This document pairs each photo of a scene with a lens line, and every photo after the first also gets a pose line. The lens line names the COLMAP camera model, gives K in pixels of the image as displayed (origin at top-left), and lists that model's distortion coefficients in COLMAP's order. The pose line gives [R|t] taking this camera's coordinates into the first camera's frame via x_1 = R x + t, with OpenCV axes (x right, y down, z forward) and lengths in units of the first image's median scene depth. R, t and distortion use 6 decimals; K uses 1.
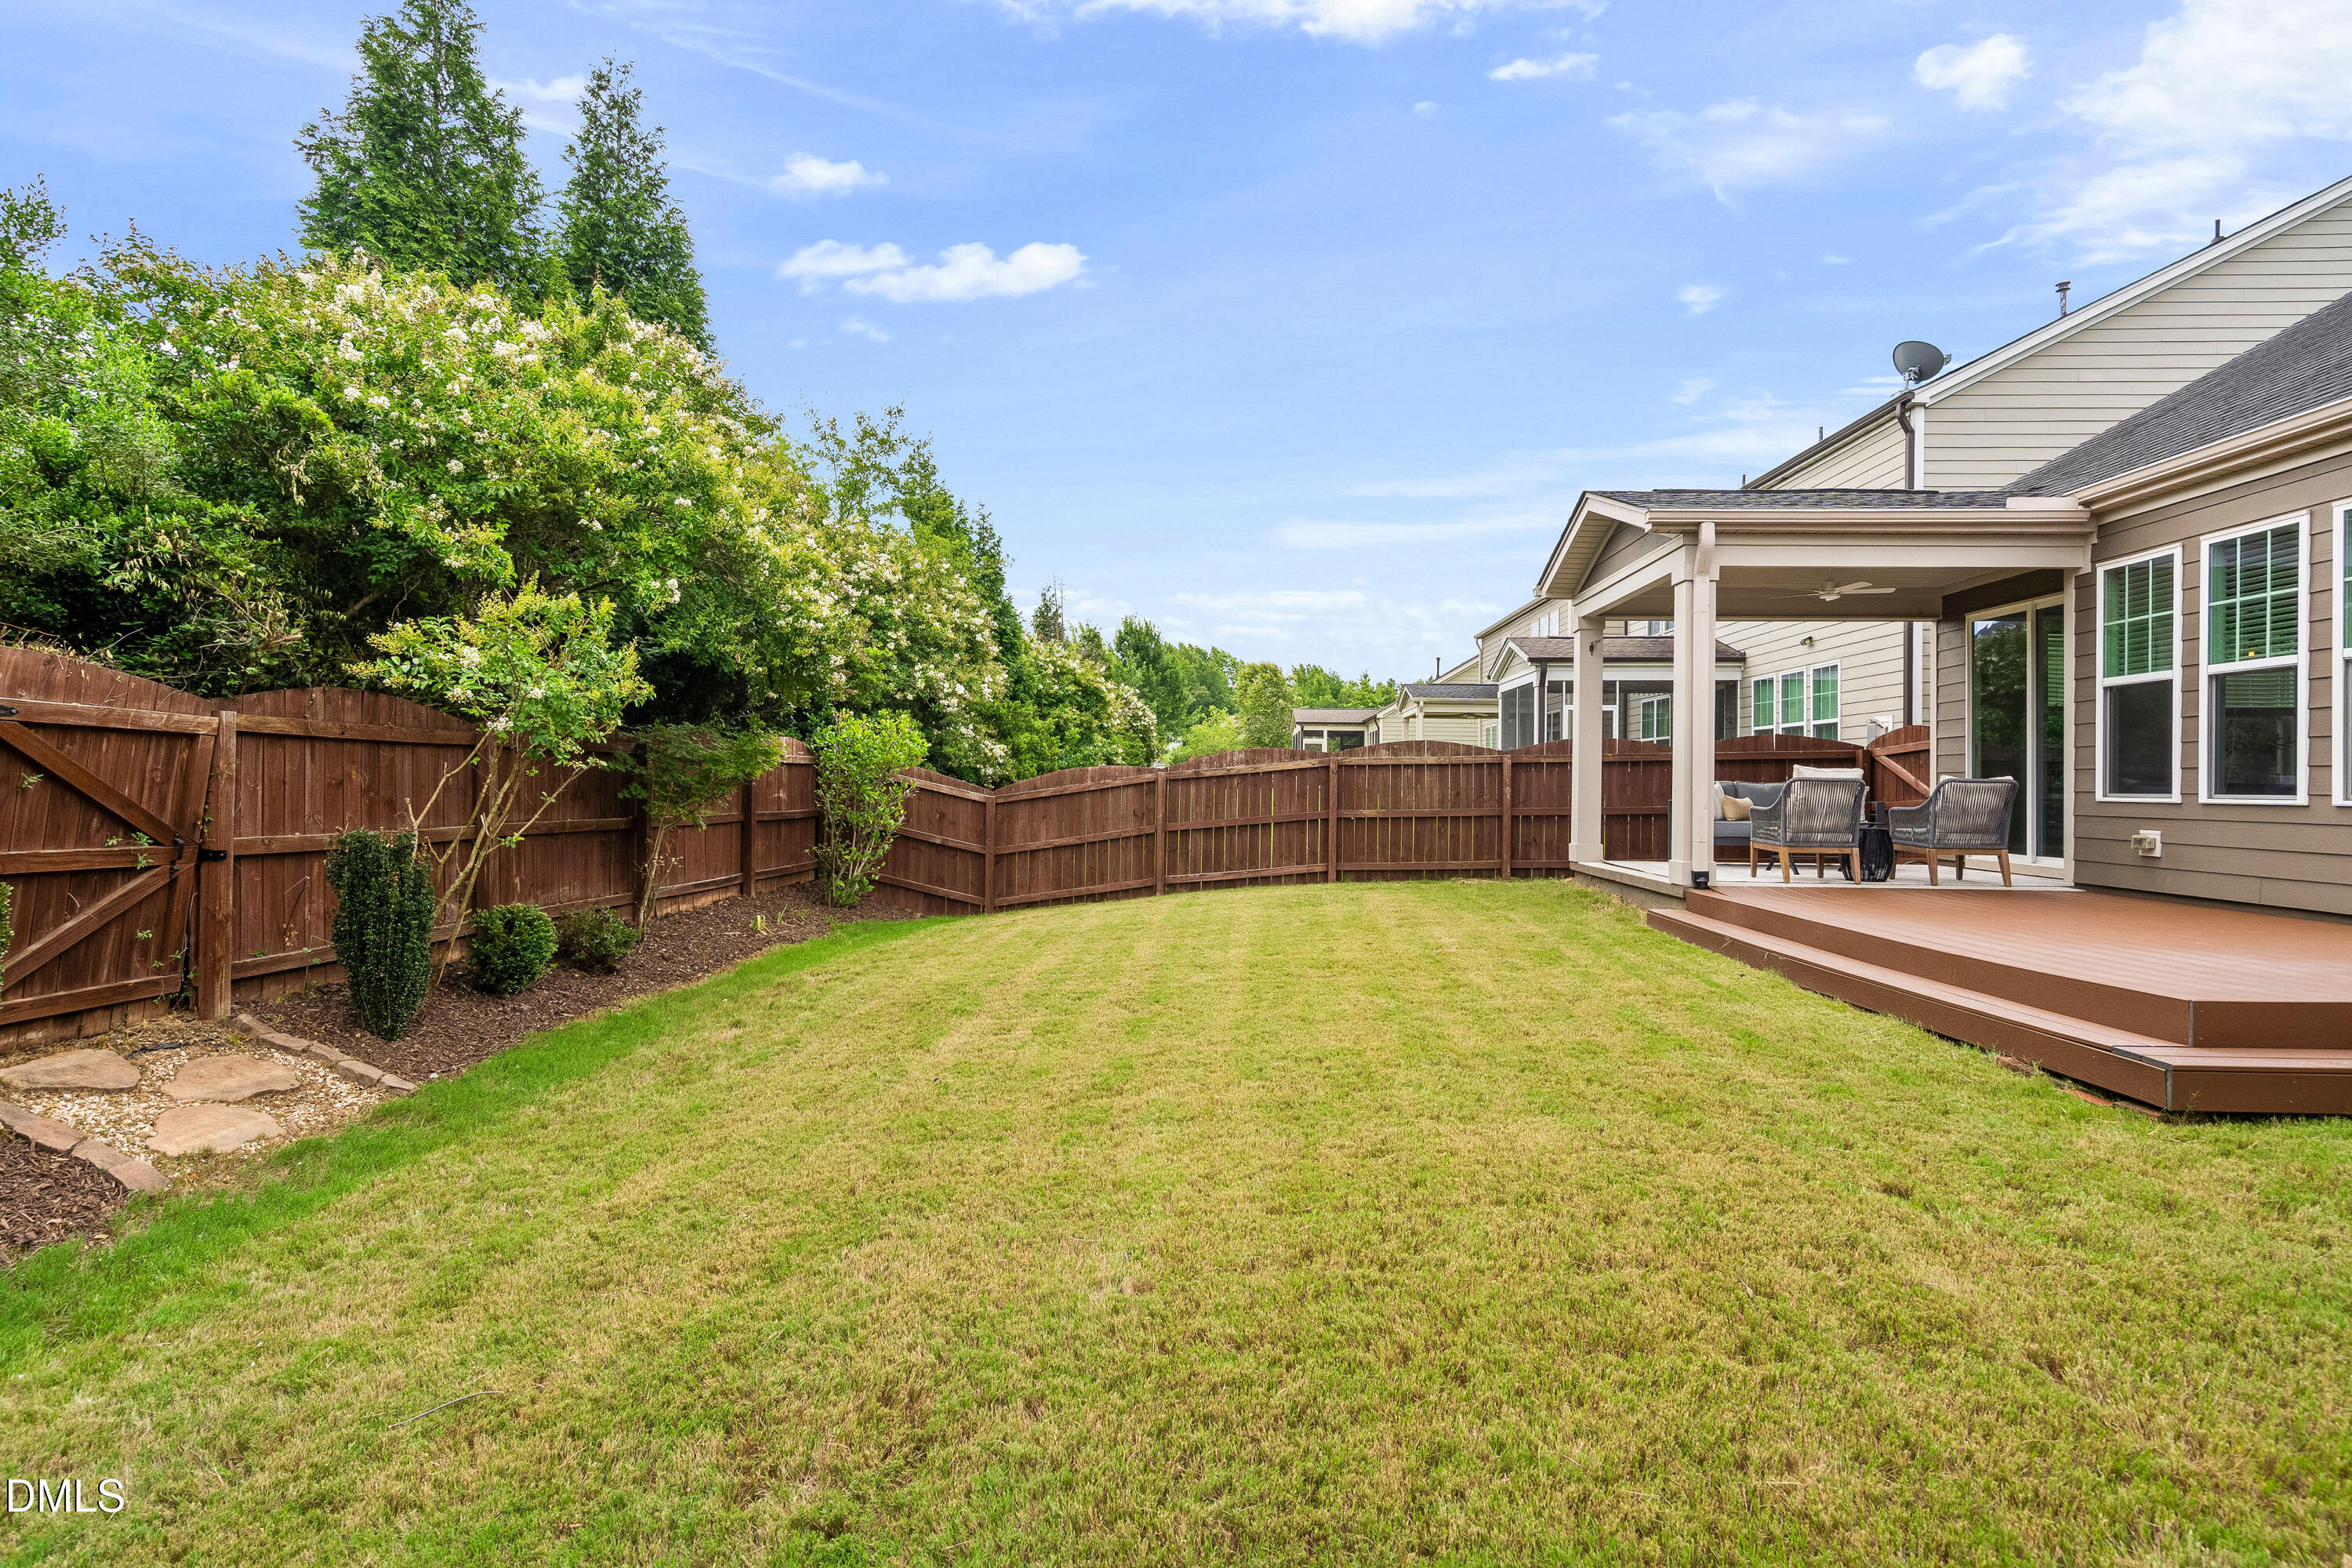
lens RADIAL K [[1173.5, 0, 1176.0], [0, 1173.5, 784.0], [0, 0, 1]] dist [-0.003135, 0.000321]
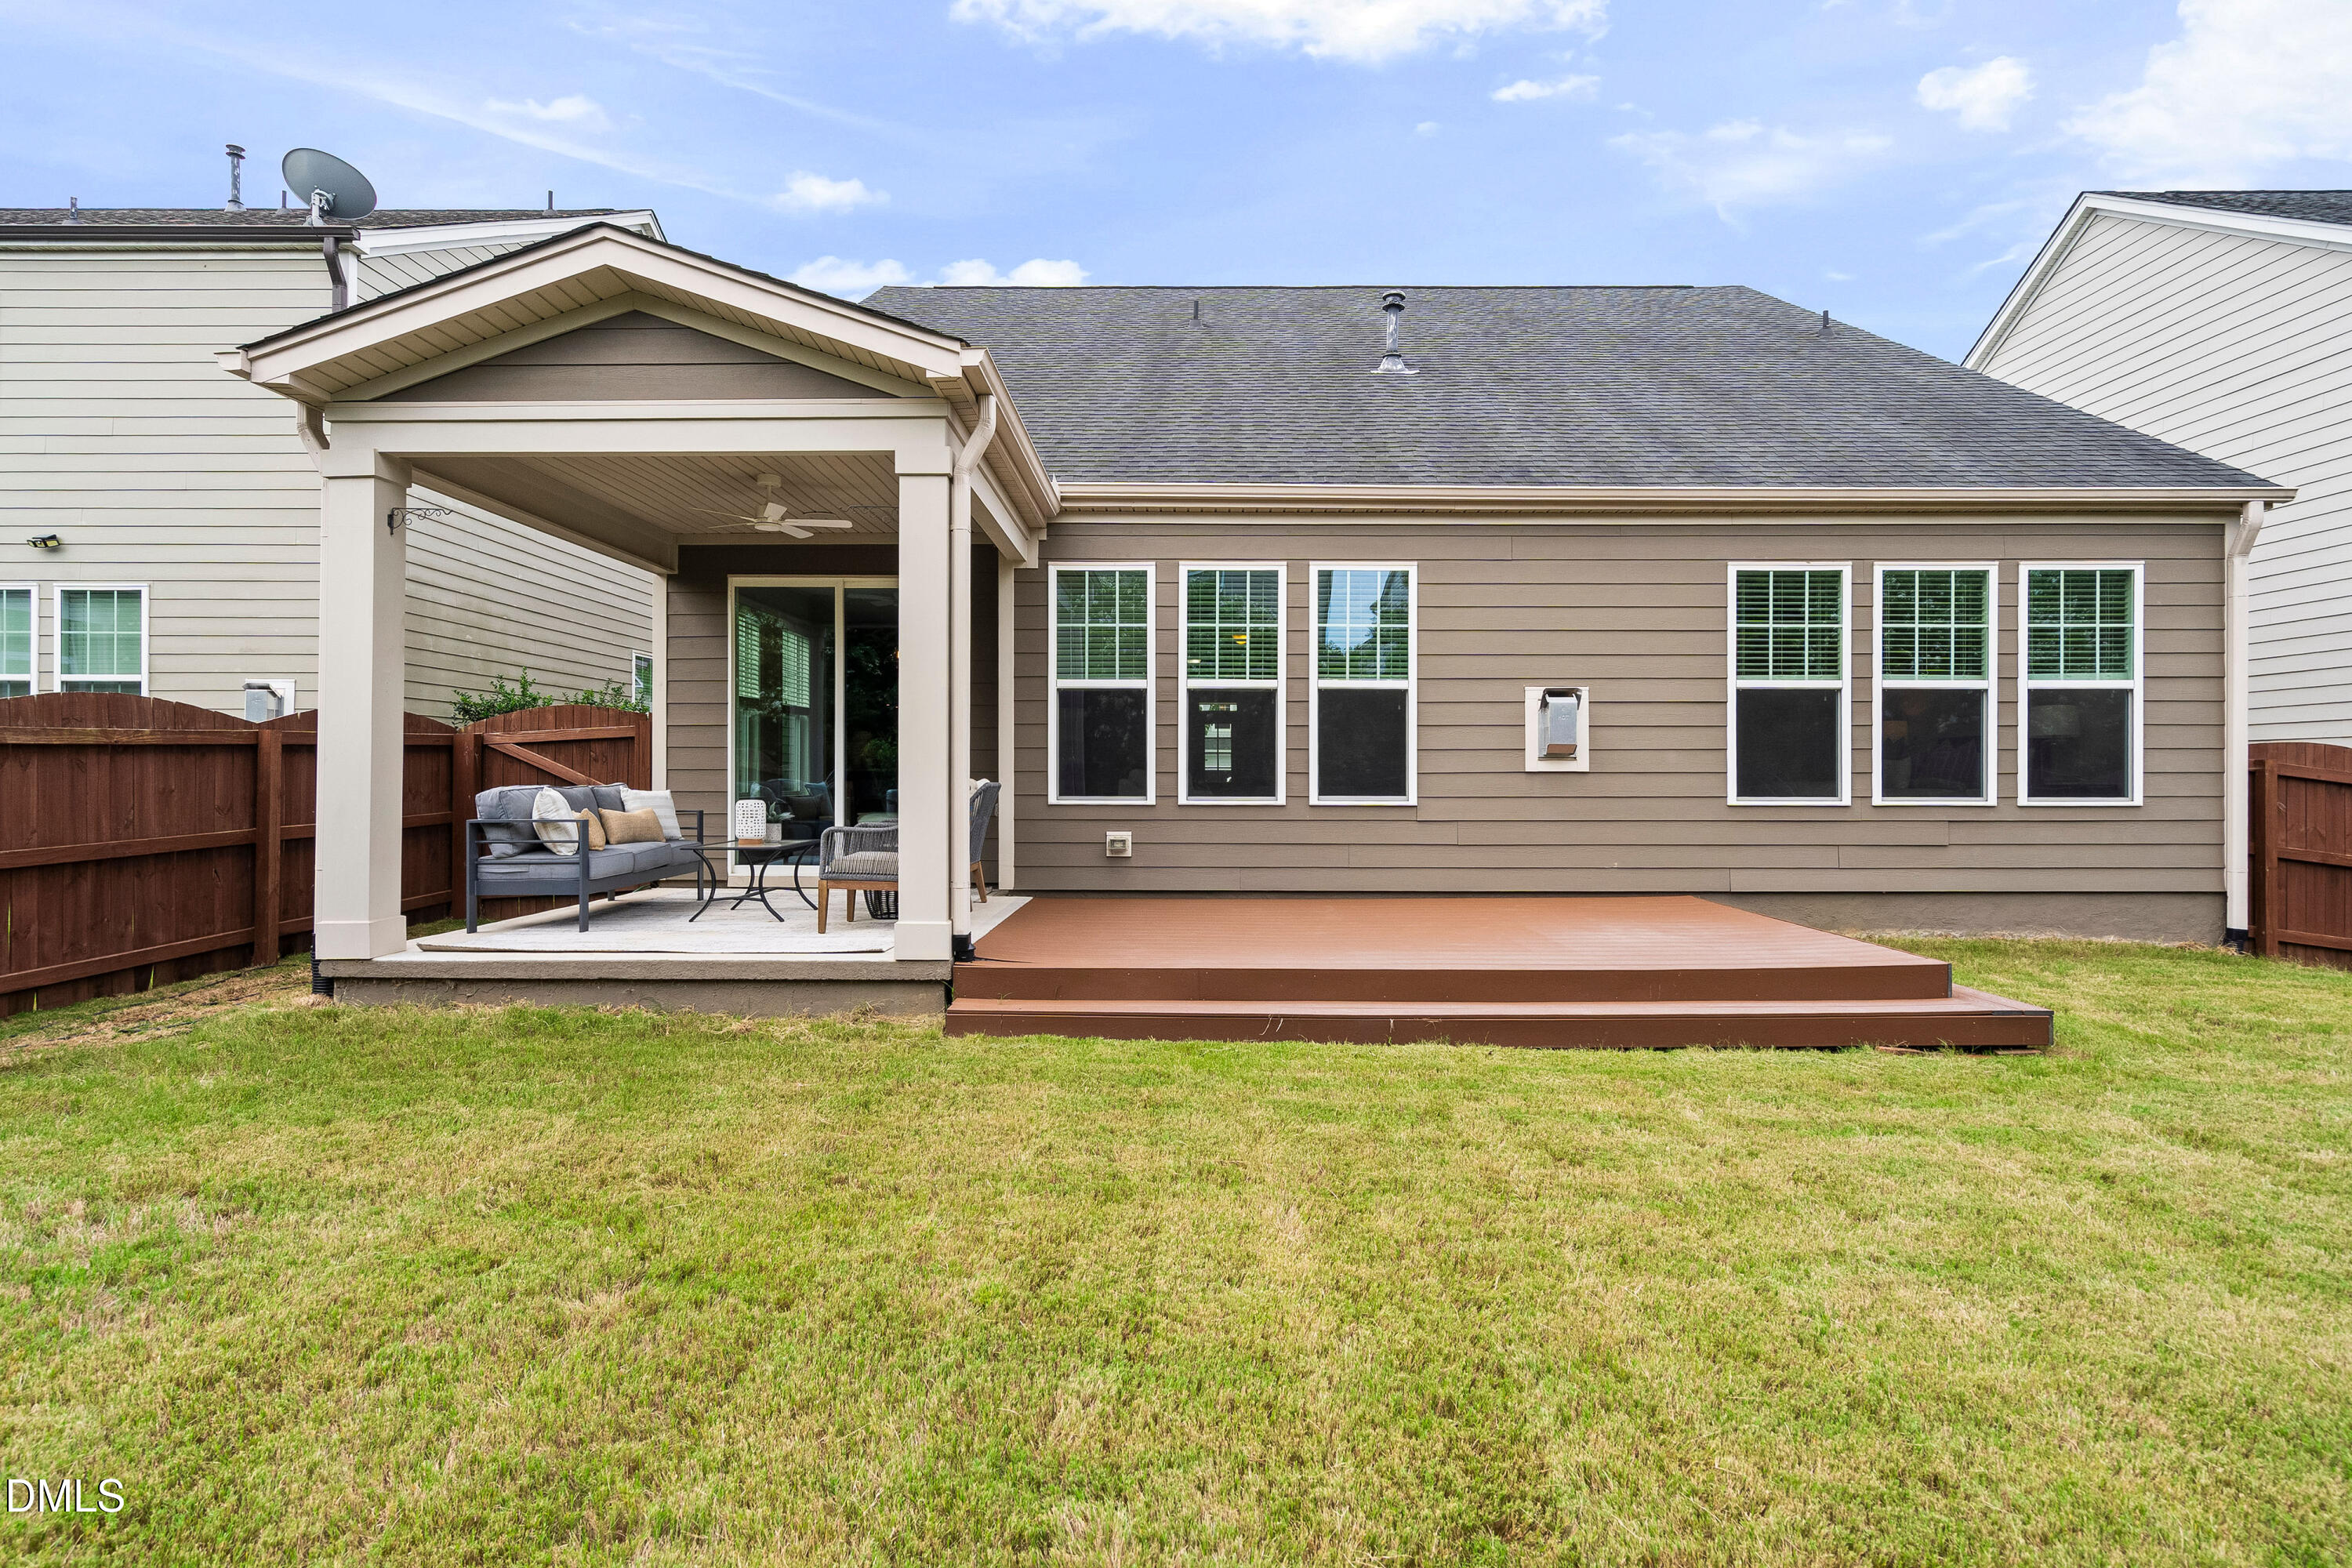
lens RADIAL K [[1255.9, 0, 1116.5], [0, 1255.9, 788.5], [0, 0, 1]] dist [-0.000952, -0.000965]
pose [[-0.036113, 0.008882, 0.999308, -0.293983], [-0.003296, 0.999954, -0.009007, 0.012027], [-0.999342, -0.003619, -0.036082, 1.089243]]
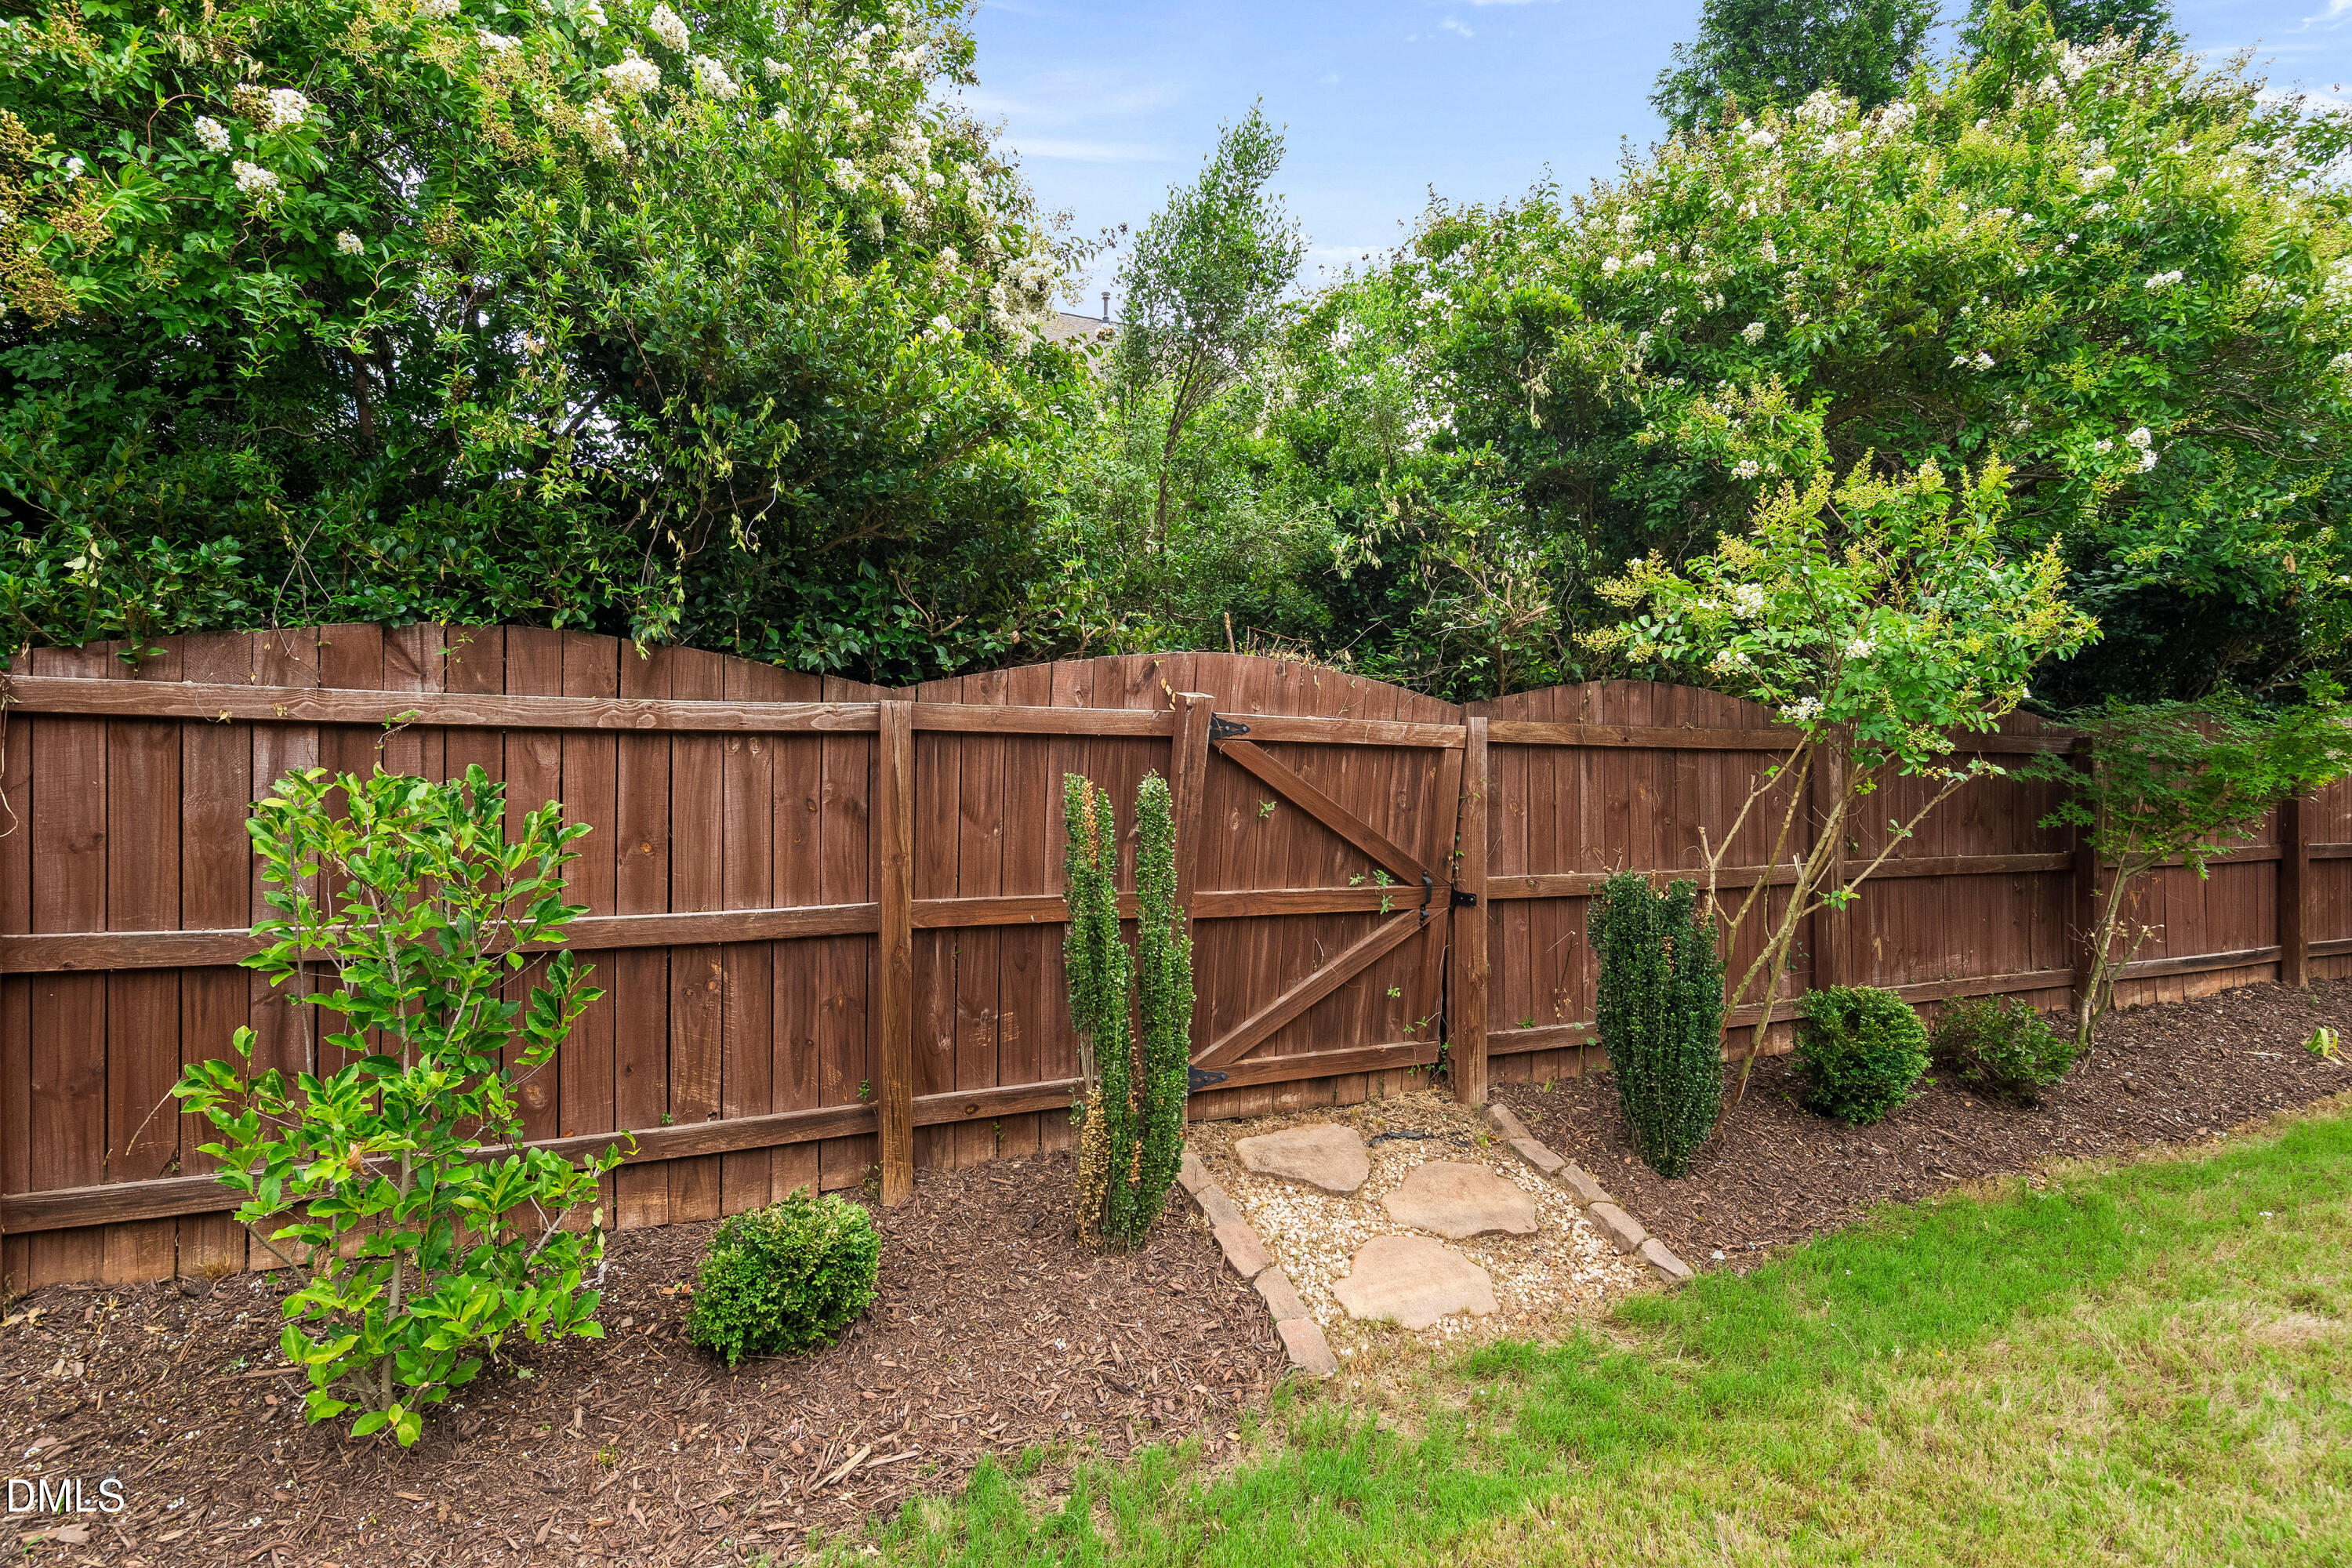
lens RADIAL K [[1221.6, 0, 1170.7], [0, 1221.6, 800.0], [0, 0, 1]] dist [0.003762, 0.001309]
pose [[0.476123, -0.007526, -0.879346, -0.135017], [0.010231, 0.999943, -0.003019, -0.004440], [0.879319, -0.007559, 0.476173, 0.311427]]
